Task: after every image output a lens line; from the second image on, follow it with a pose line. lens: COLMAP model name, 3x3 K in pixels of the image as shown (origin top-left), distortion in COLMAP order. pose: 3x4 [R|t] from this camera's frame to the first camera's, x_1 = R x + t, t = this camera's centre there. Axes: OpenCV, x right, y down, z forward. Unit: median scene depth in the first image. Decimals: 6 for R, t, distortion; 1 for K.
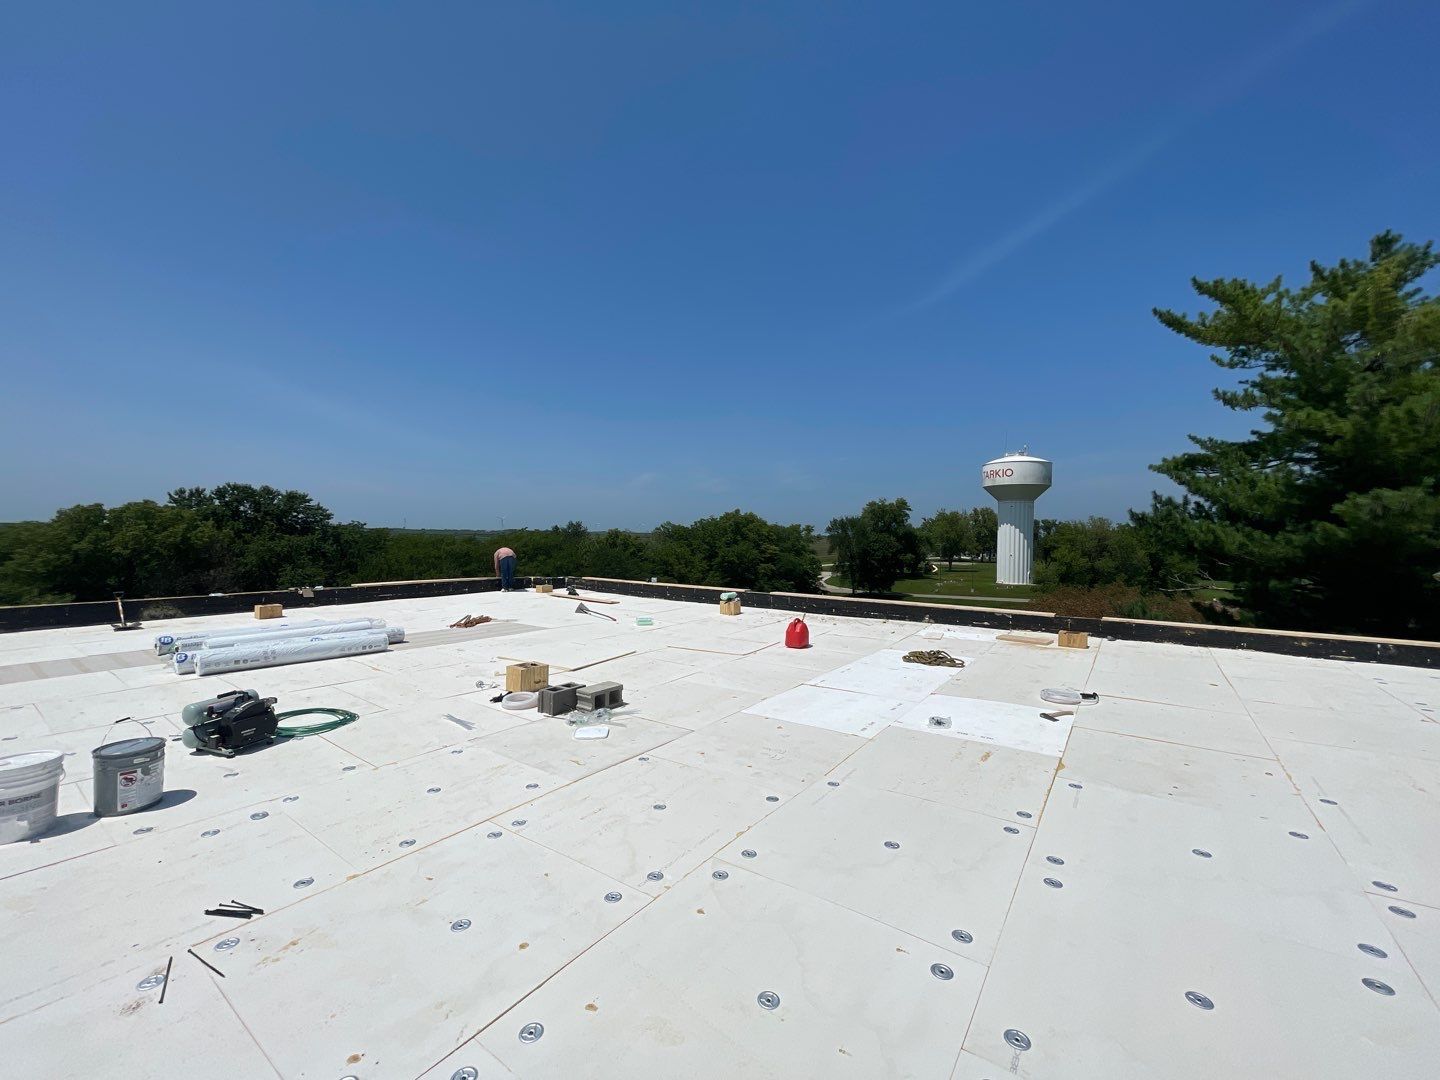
lens RADIAL K [[581.0, 0, 720.0], [0, 581.0, 540.0], [0, 0, 1]] dist [-0.000919, -0.000401]
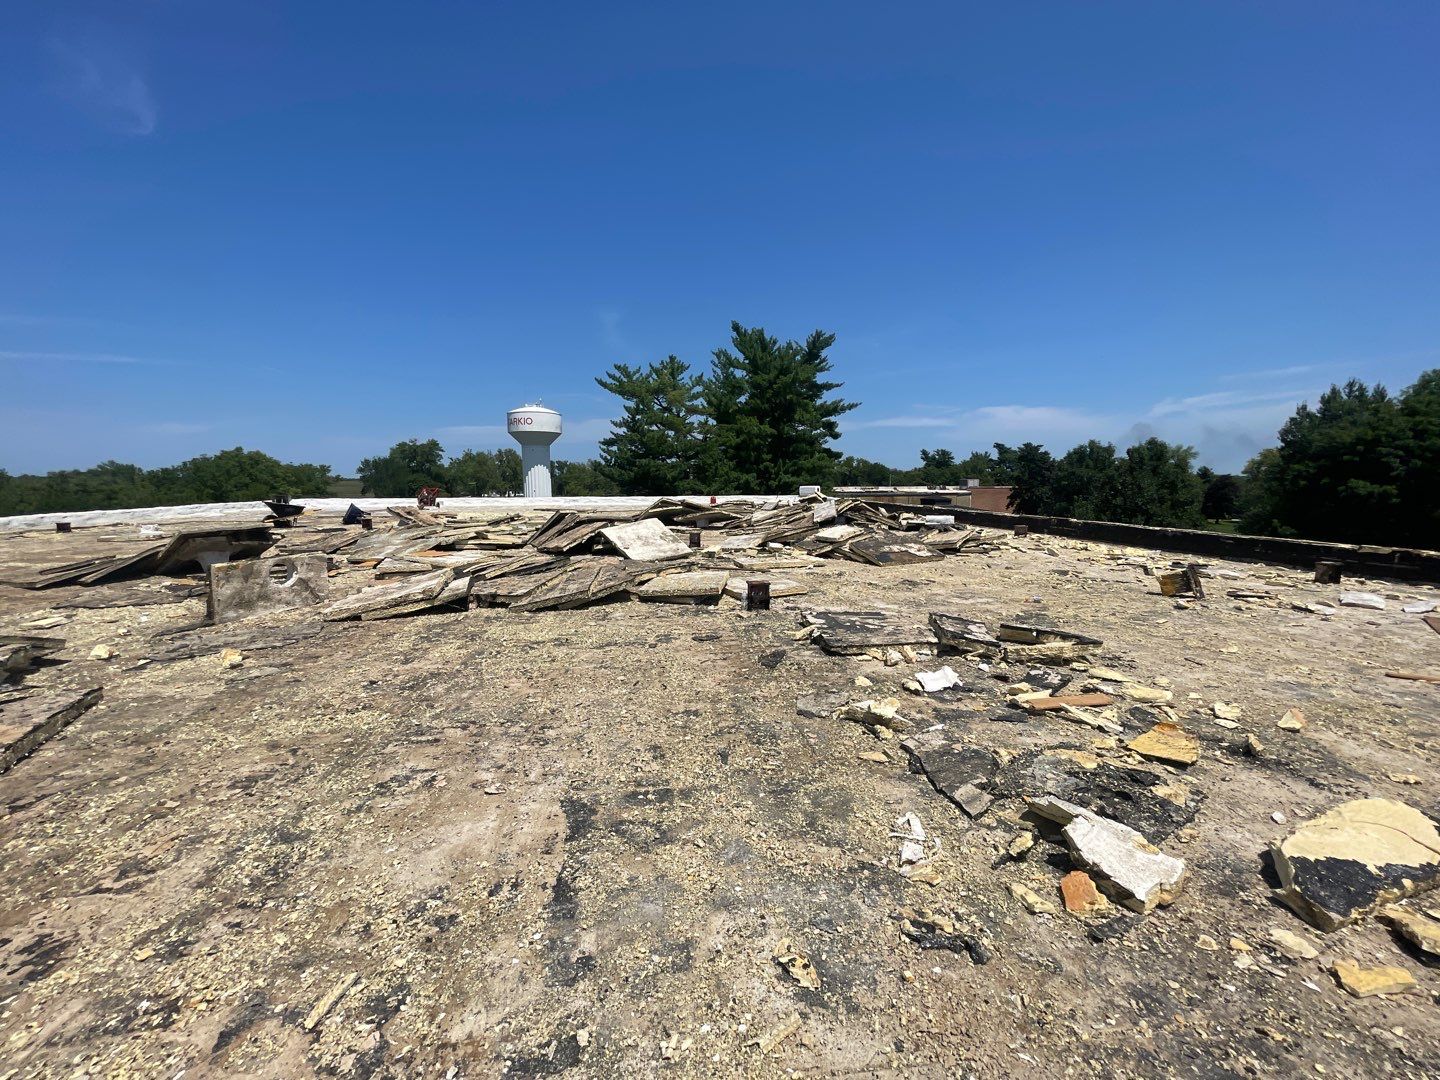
lens RADIAL K [[581.0, 0, 720.0], [0, 581.0, 540.0], [0, 0, 1]] dist [-0.000919, -0.000401]
pose [[0.712364, -0.087859, 0.696289, -0.074580], [0.015065, 0.993819, 0.109989, 0.000822], [-0.701649, -0.067863, 0.709284, -0.135941]]
